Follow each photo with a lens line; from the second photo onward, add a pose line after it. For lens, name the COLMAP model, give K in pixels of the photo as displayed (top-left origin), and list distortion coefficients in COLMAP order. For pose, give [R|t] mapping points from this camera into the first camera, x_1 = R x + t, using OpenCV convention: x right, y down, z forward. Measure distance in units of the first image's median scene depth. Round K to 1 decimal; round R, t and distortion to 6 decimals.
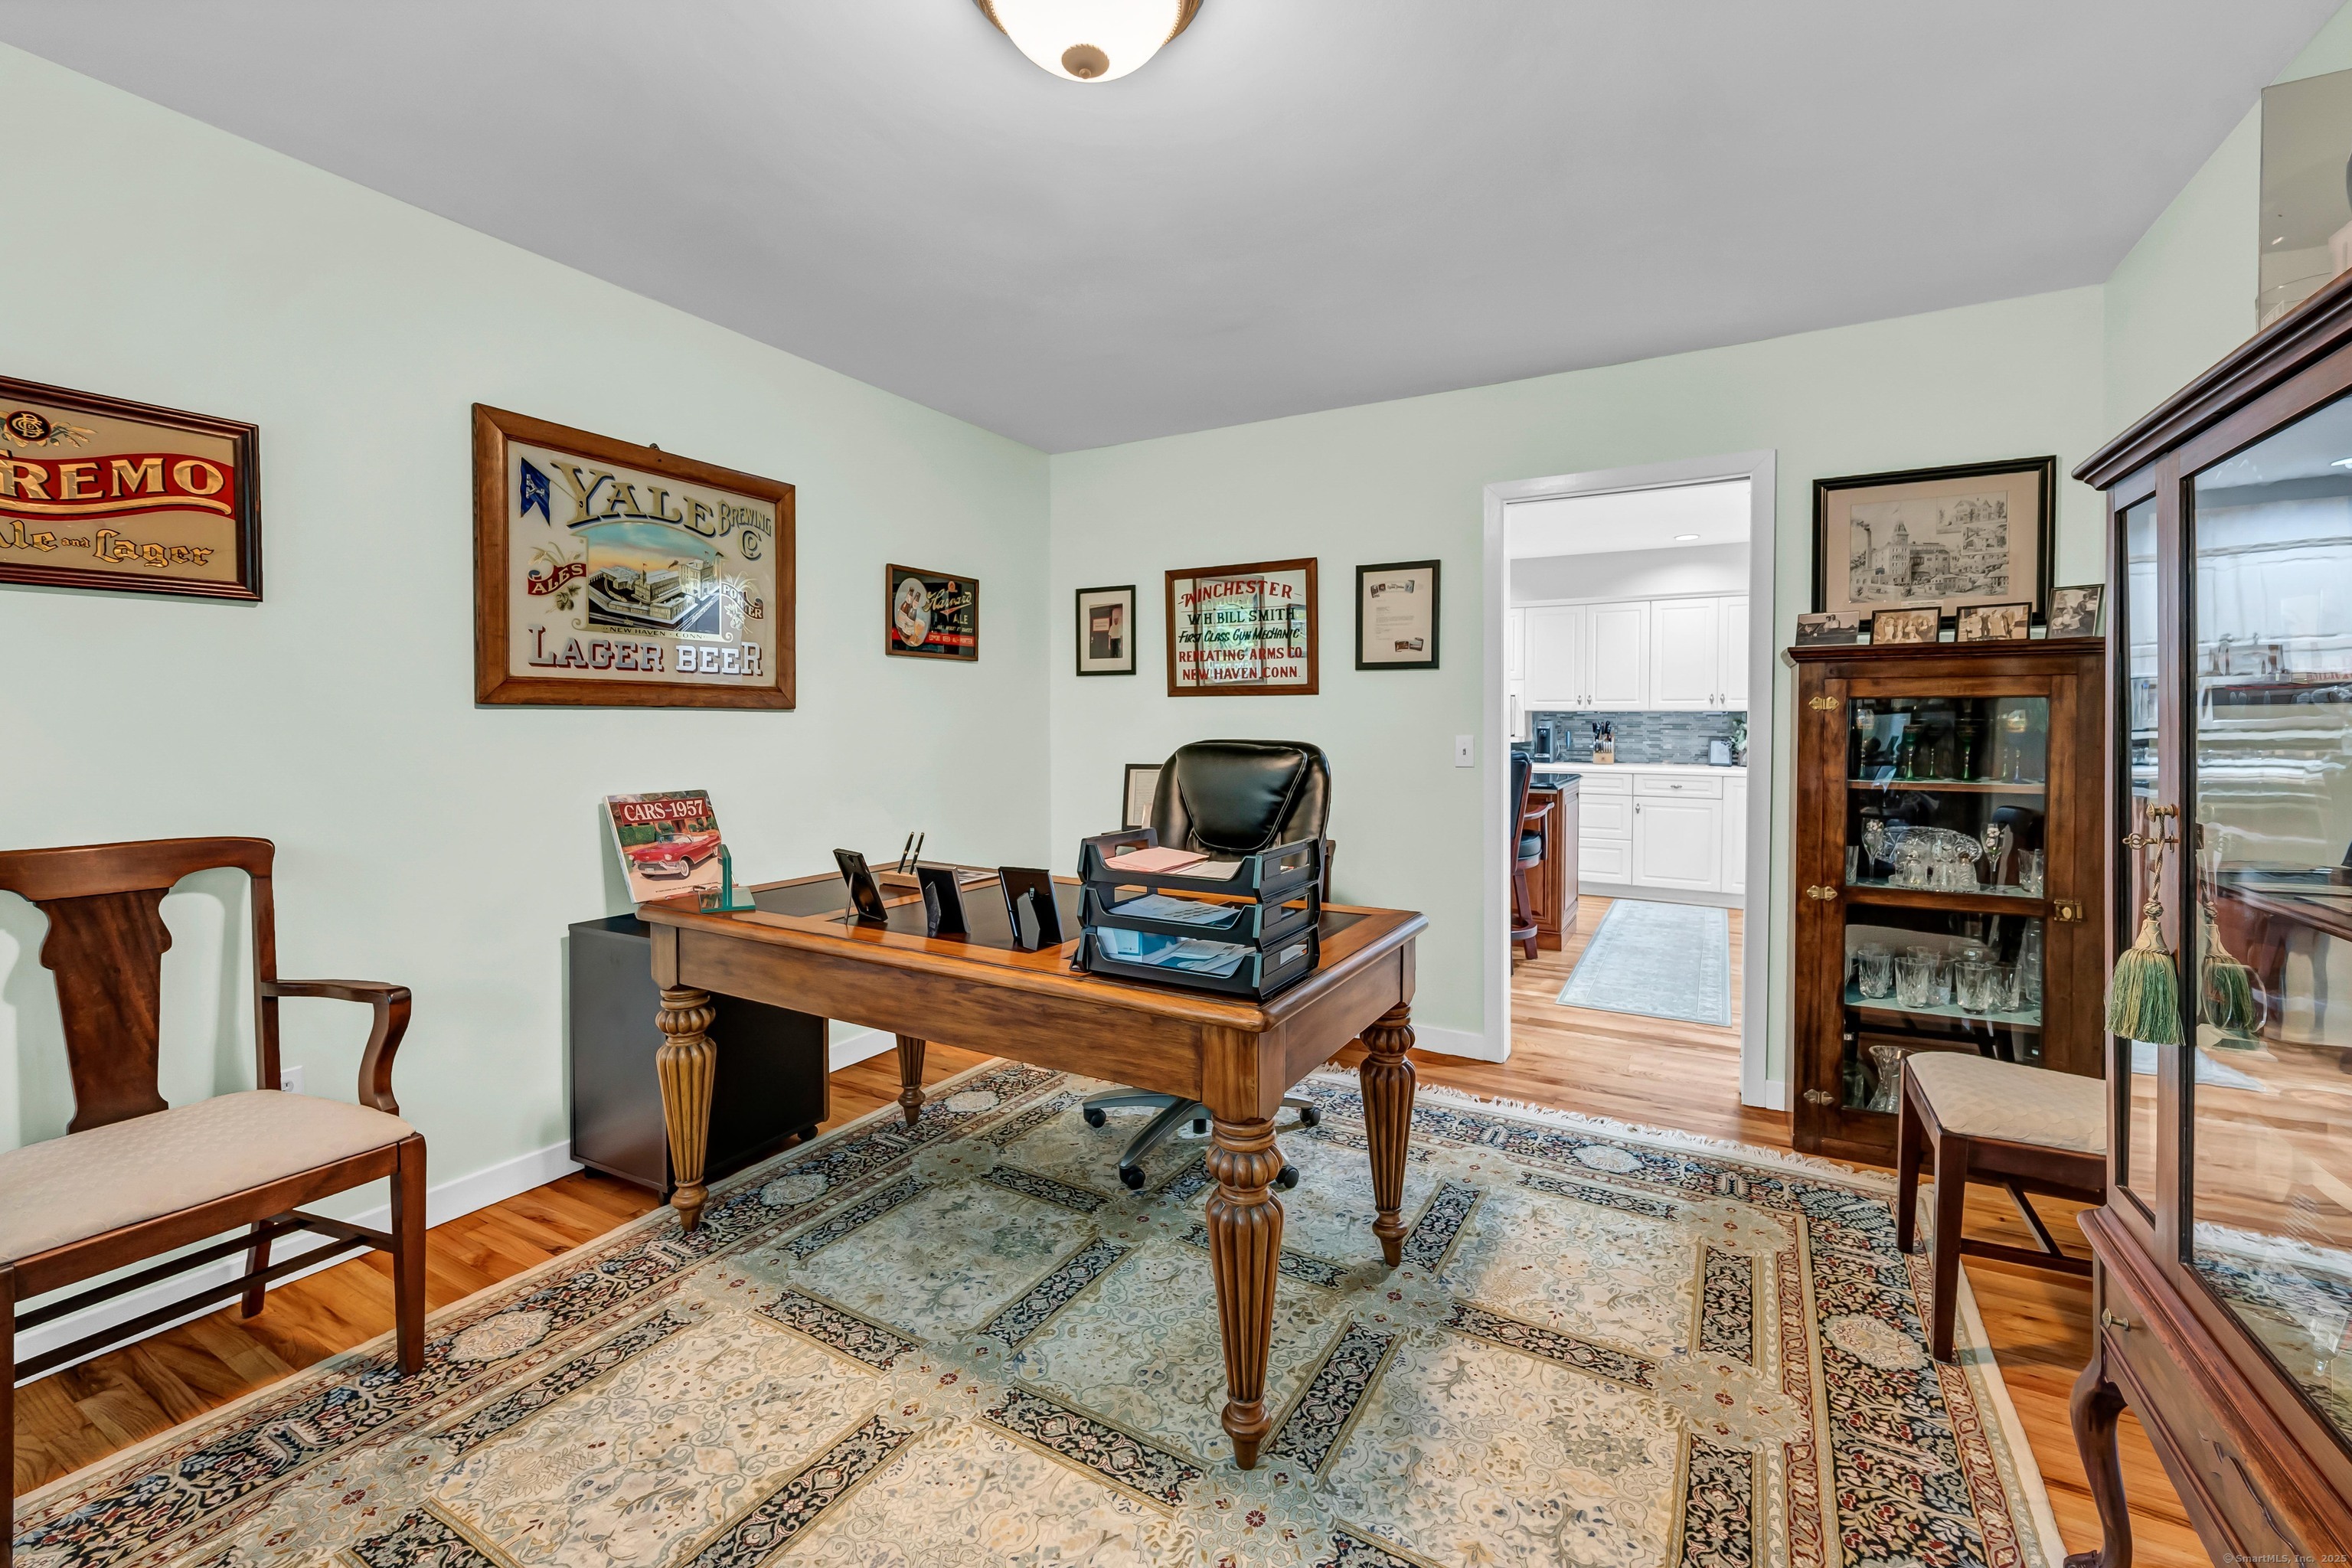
lens RADIAL K [[958.7, 0, 1175.5], [0, 958.7, 743.8], [0, 0, 1]] dist [0.000307, -0.000104]
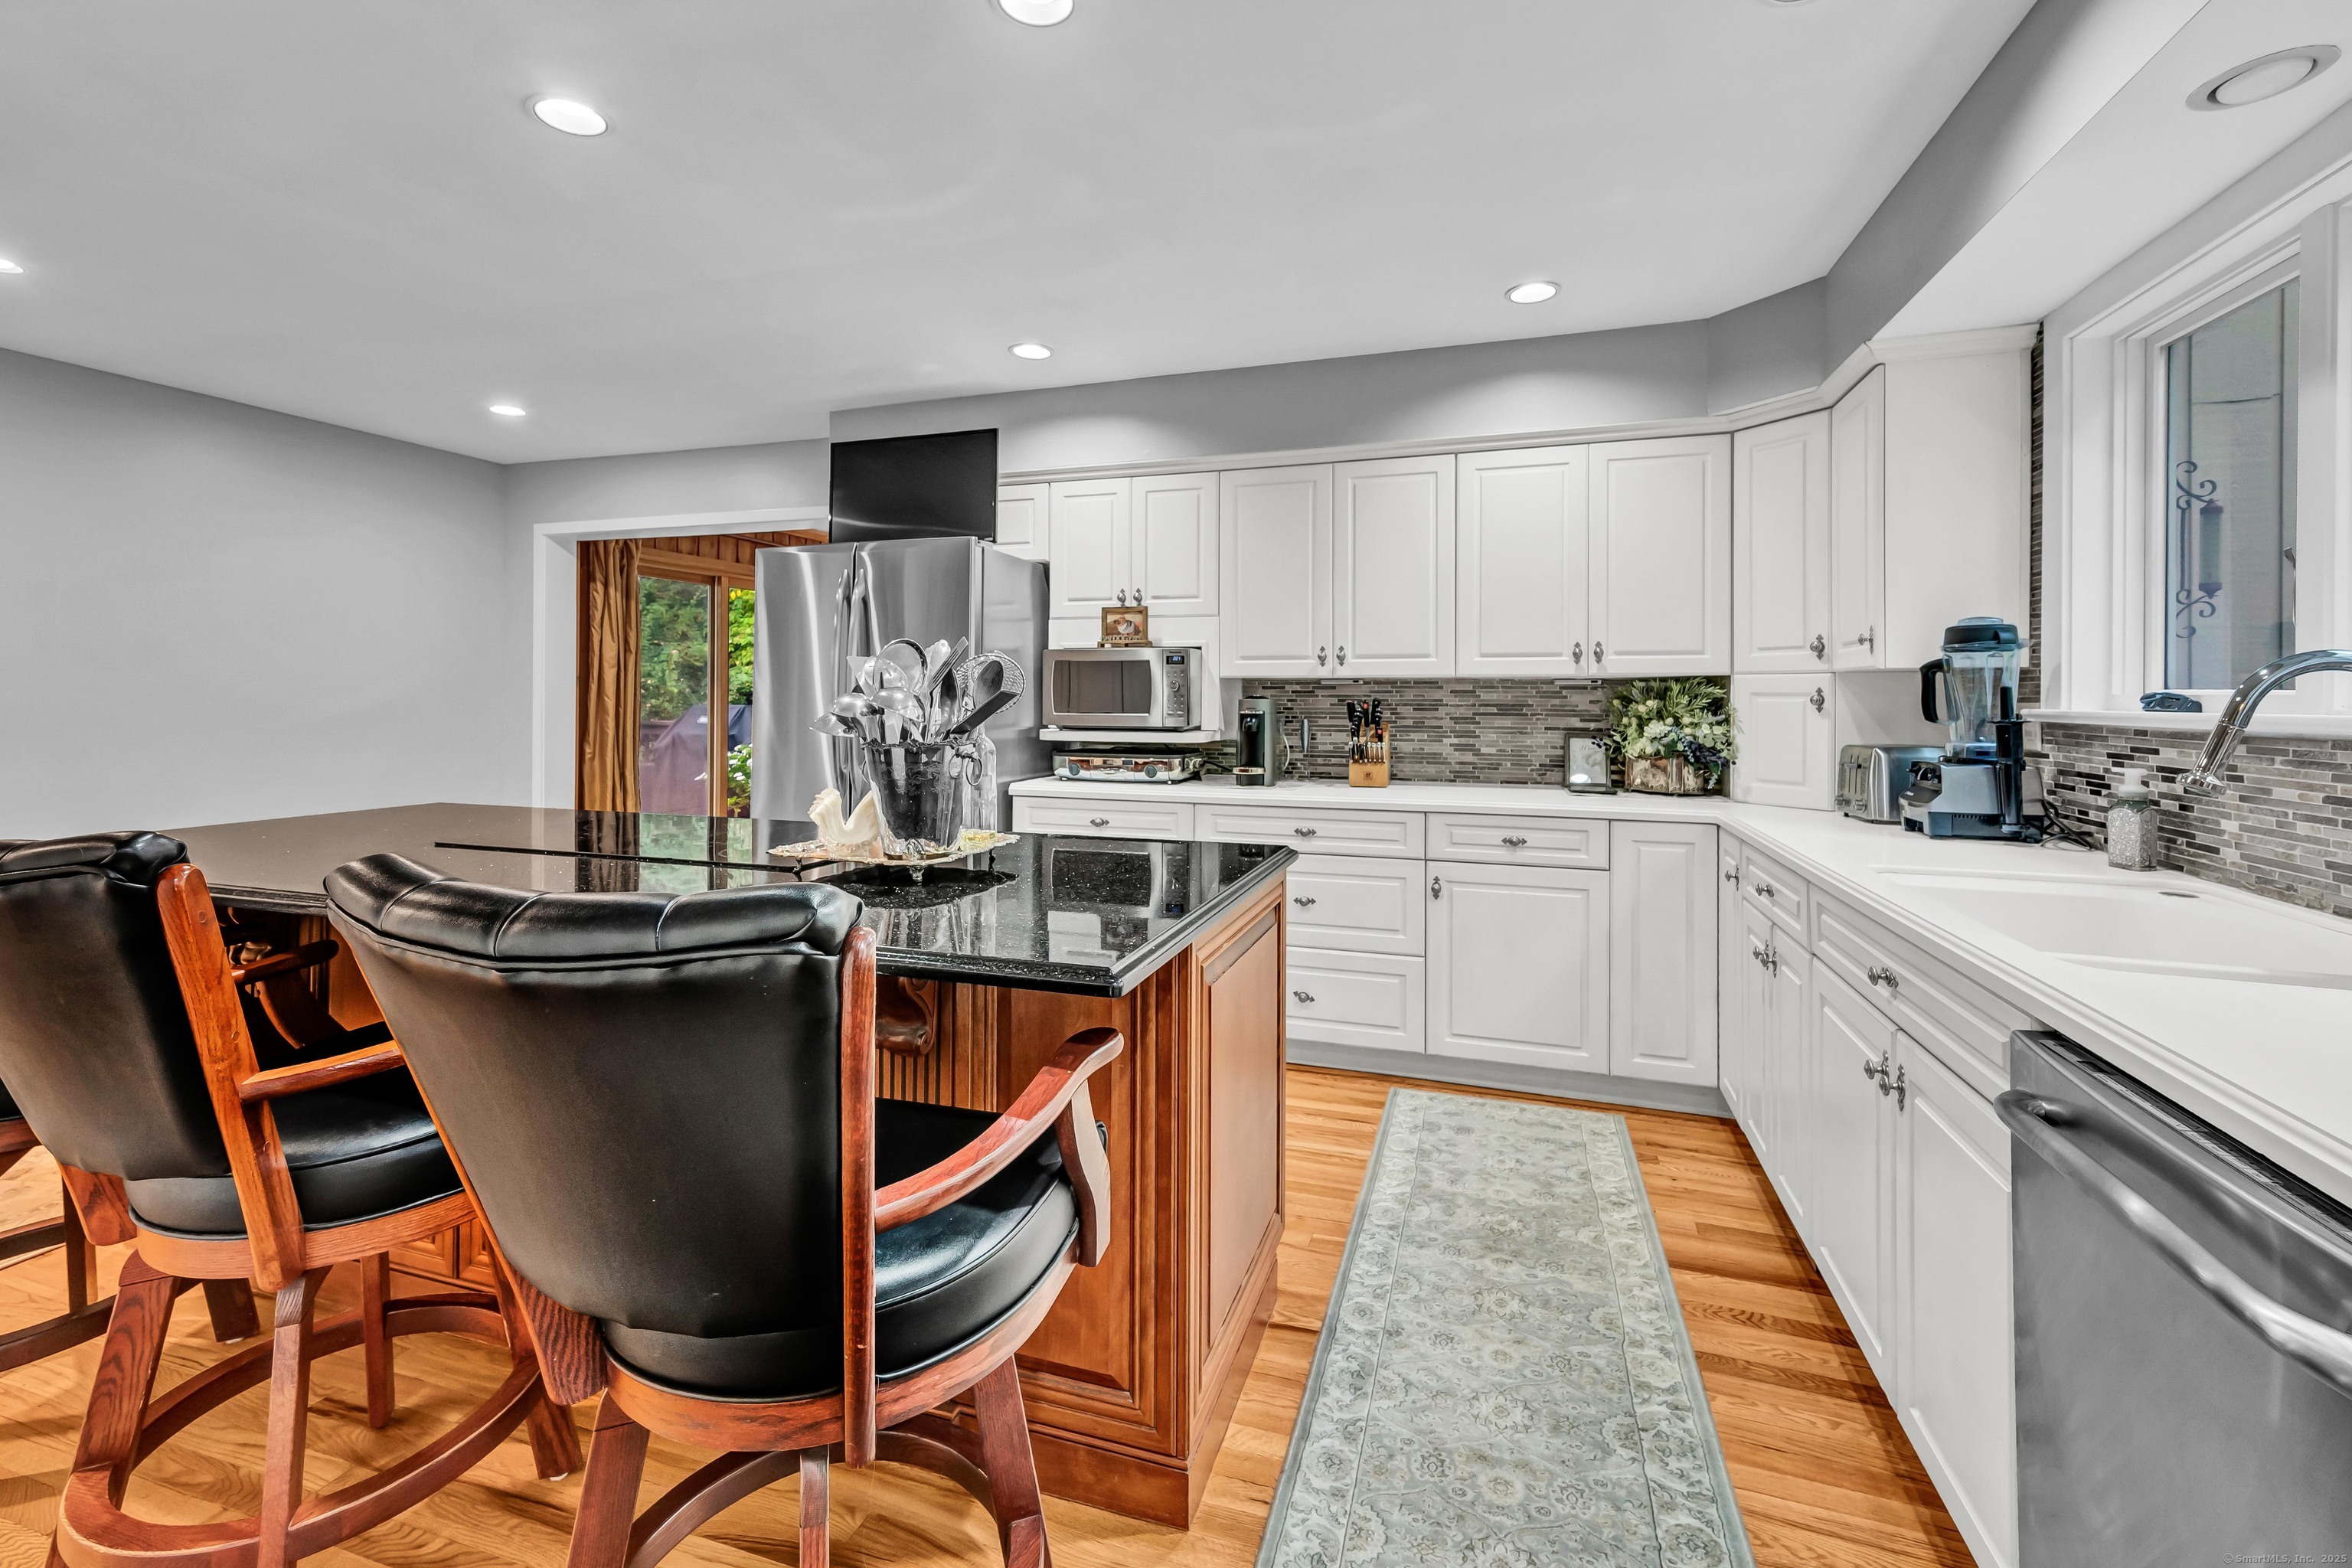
lens RADIAL K [[973.8, 0, 1178.5], [0, 973.8, 695.8], [0, 0, 1]] dist [-0.001385, -0.000176]
pose [[0.980434, 0.000376, 0.196846, 0.255129], [0.004931, 0.999637, -0.026471, -0.012392], [-0.196785, 0.026924, 0.980077, 0.535122]]
